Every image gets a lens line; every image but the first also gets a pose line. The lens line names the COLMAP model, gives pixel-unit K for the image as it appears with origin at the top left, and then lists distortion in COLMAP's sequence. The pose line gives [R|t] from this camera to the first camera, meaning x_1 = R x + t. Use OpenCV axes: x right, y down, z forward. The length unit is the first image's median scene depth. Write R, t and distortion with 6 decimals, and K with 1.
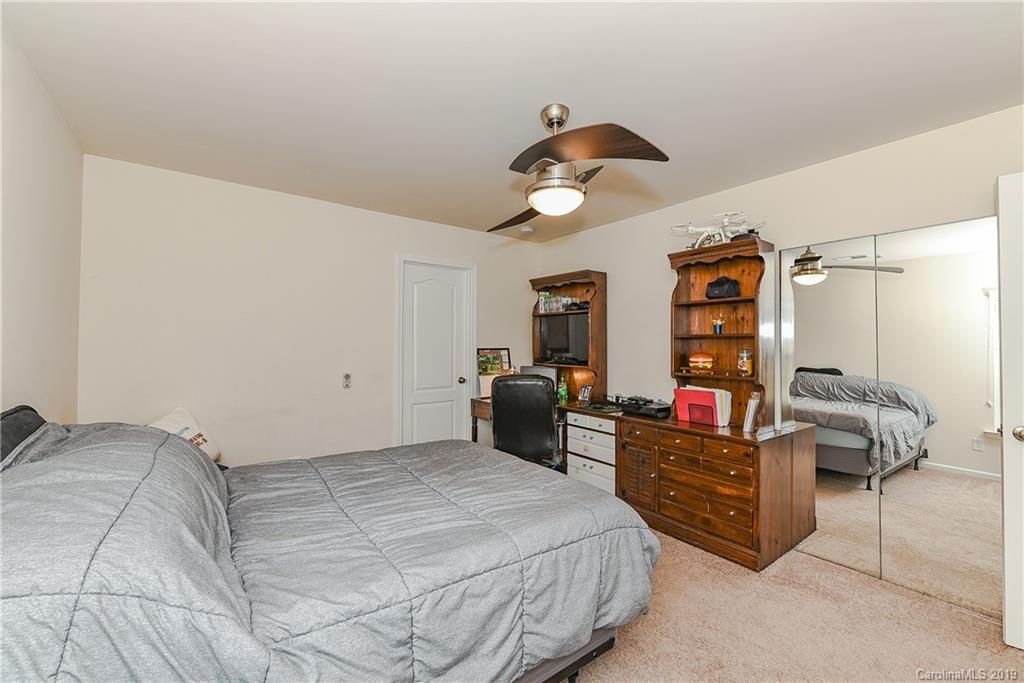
lens RADIAL K [[415.9, 0, 513.8], [0, 415.9, 341.0], [0, 0, 1]] dist [-0.001143, -0.001041]
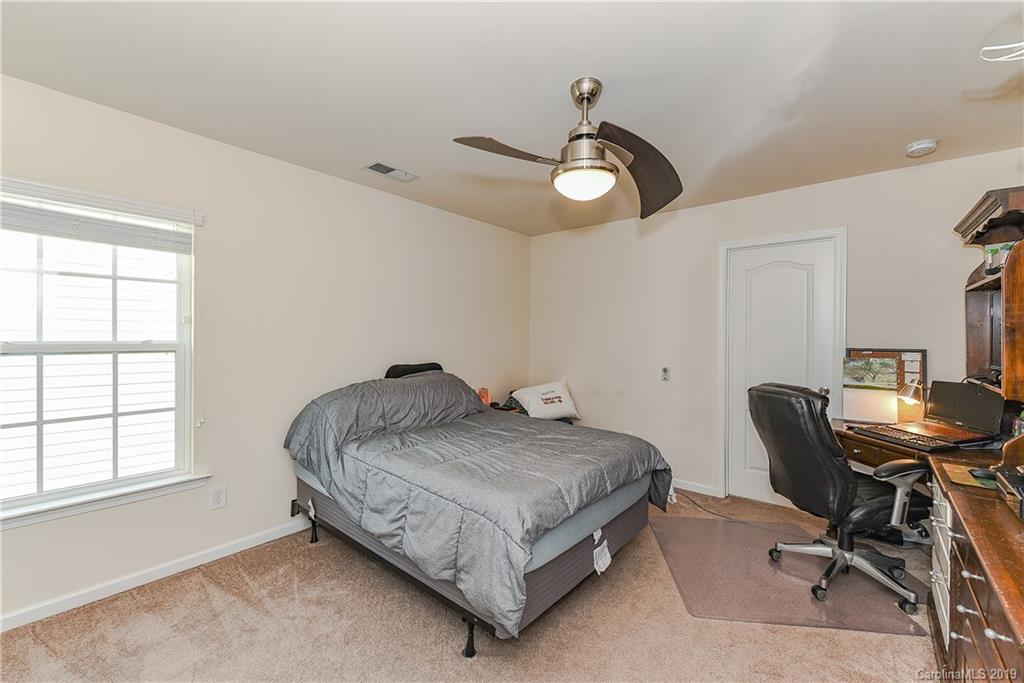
lens RADIAL K [[415.9, 0, 514.2], [0, 415.9, 338.3], [0, 0, 1]] dist [-0.001143, -0.001041]
pose [[0.224999, 0.002680, -0.974355, 0.729605], [-0.004571, 0.999988, 0.001695, 0.003247], [0.974348, 0.004072, 0.225009, 0.482880]]
